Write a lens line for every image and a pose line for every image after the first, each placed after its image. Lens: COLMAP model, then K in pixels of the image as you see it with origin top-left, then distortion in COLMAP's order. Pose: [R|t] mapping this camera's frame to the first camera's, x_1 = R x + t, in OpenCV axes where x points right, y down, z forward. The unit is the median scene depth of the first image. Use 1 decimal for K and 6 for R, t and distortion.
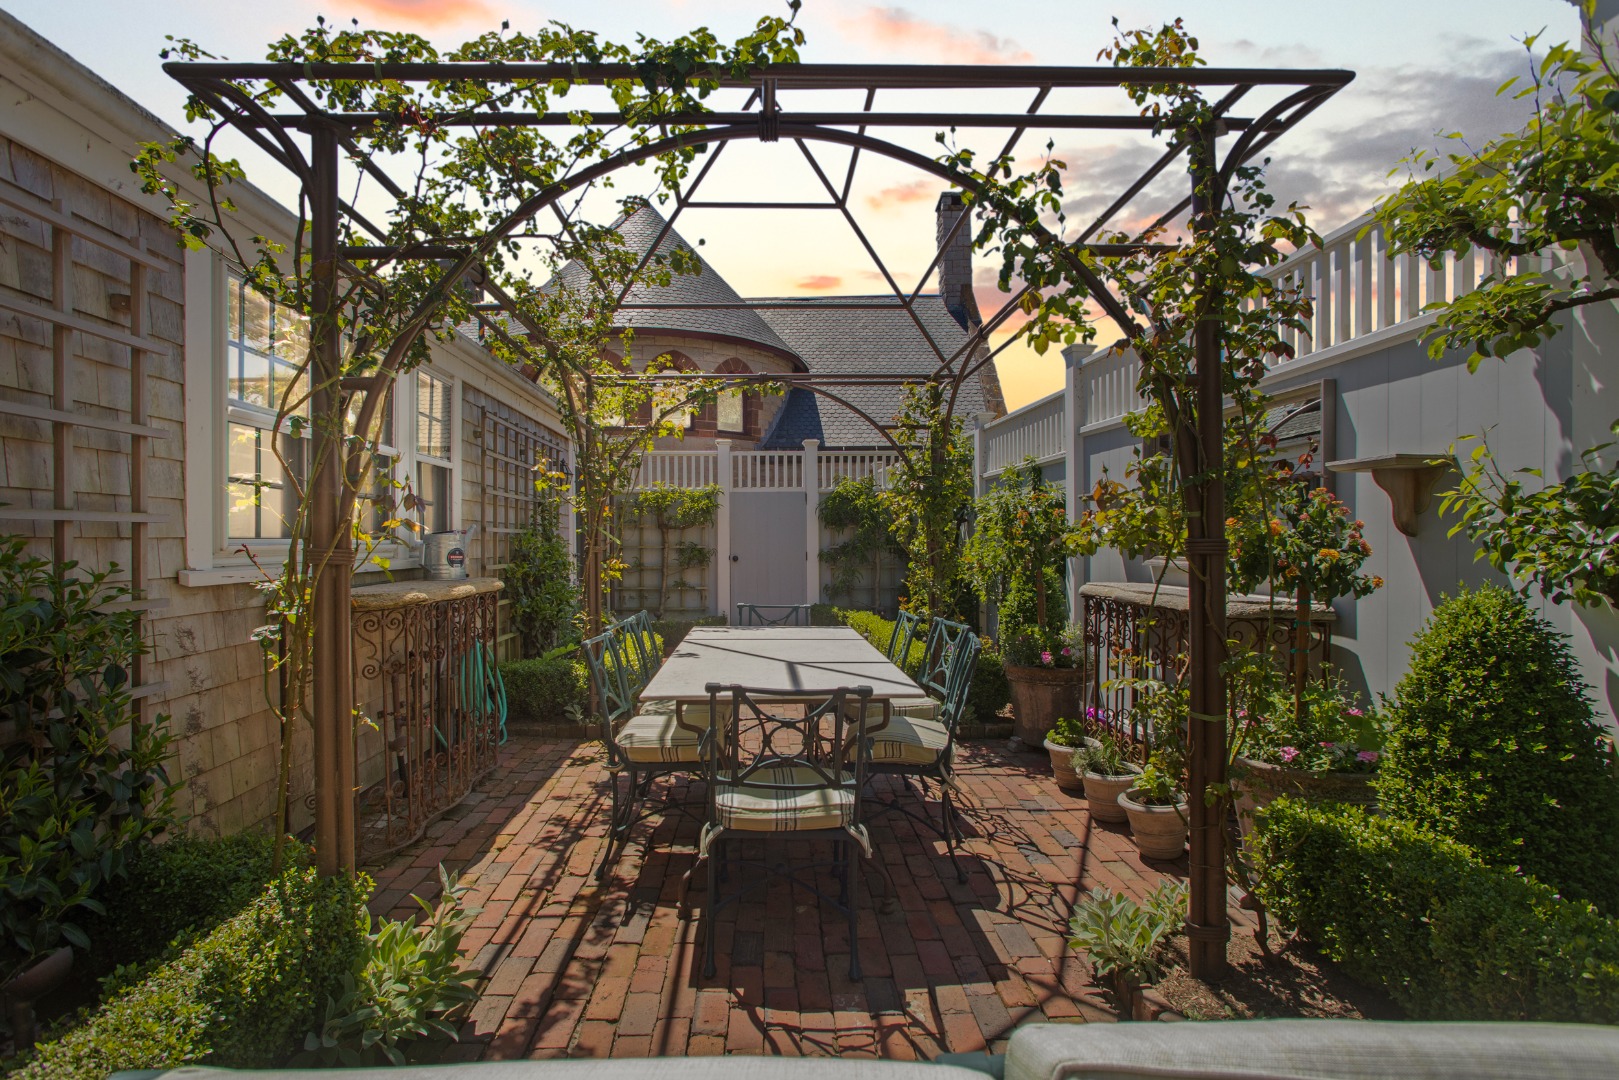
lens RADIAL K [[799.8, 0, 809.5], [0, 799.8, 540.0], [0, 0, 1]] dist [-0.068600, 0.048486]
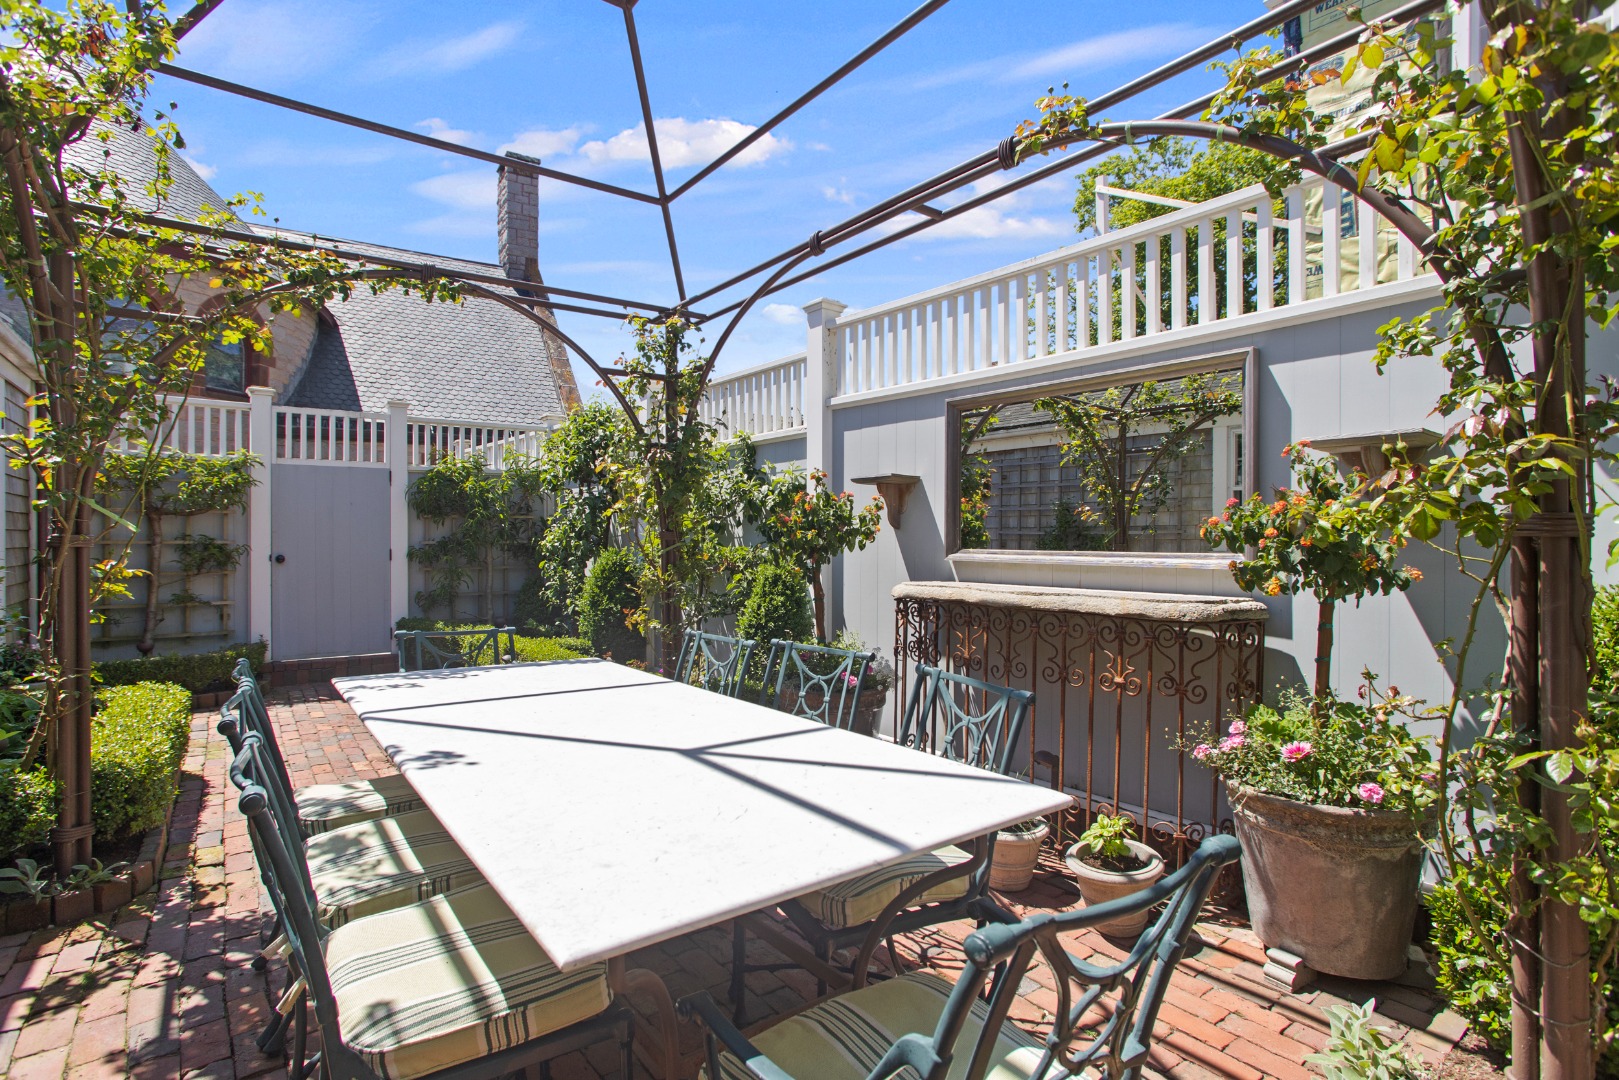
lens RADIAL K [[799.8, 0, 809.5], [0, 799.8, 540.0], [0, 0, 1]] dist [-0.068600, 0.048486]
pose [[0.836888, 0.002724, 0.547368, -0.082088], [-0.003370, 0.999994, 0.000176, 0.004976], [-0.547364, -0.001992, 0.836892, 0.174704]]
